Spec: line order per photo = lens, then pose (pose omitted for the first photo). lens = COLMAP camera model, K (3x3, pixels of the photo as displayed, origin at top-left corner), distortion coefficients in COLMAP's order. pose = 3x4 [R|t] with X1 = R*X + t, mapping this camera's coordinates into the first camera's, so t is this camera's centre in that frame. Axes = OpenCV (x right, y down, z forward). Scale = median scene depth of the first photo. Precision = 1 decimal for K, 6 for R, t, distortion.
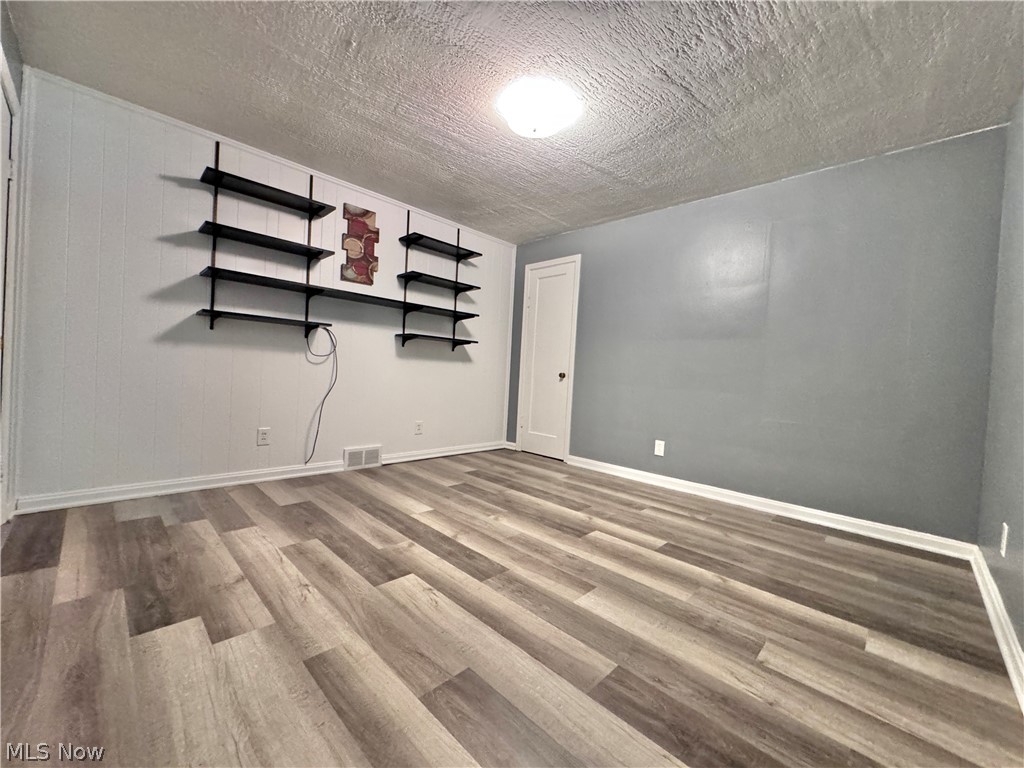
lens RADIAL K [[408.0, 0, 511.7], [0, 408.0, 382.1], [0, 0, 1]] dist [-0.001587, -0.000064]
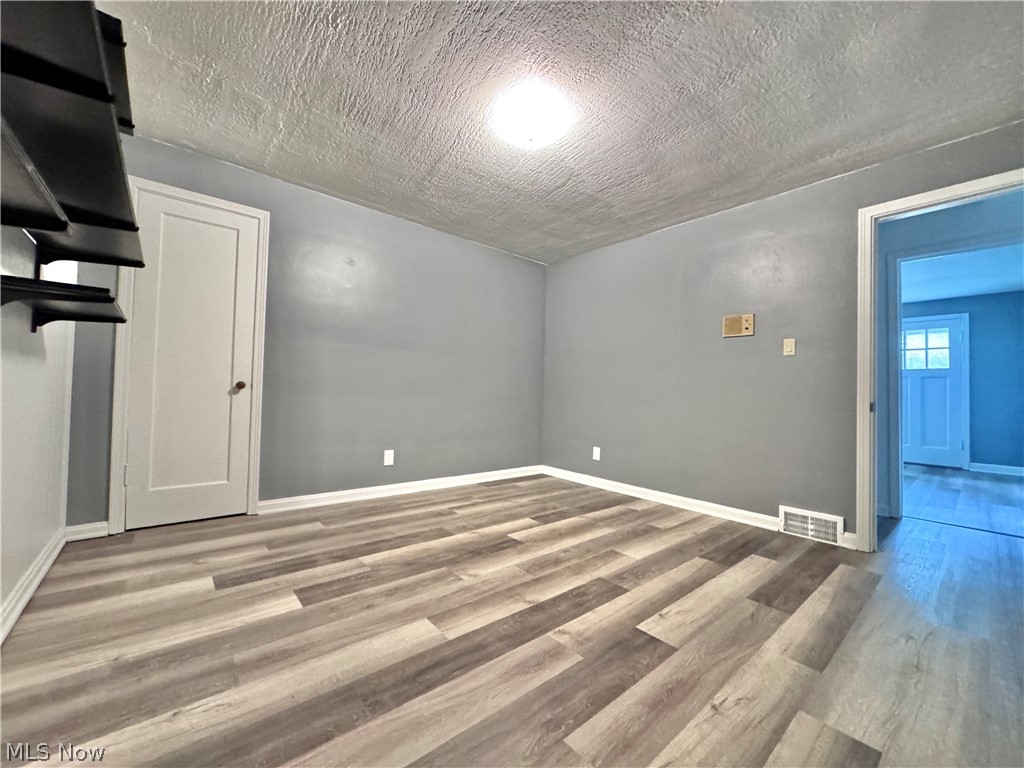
lens RADIAL K [[408.0, 0, 511.7], [0, 408.0, 382.1], [0, 0, 1]] dist [-0.001587, -0.000064]
pose [[0.091720, -0.022833, 0.995523, -0.892674], [-0.000368, 0.999736, 0.022963, -0.066948], [-0.995785, -0.002473, 0.091687, 0.929963]]
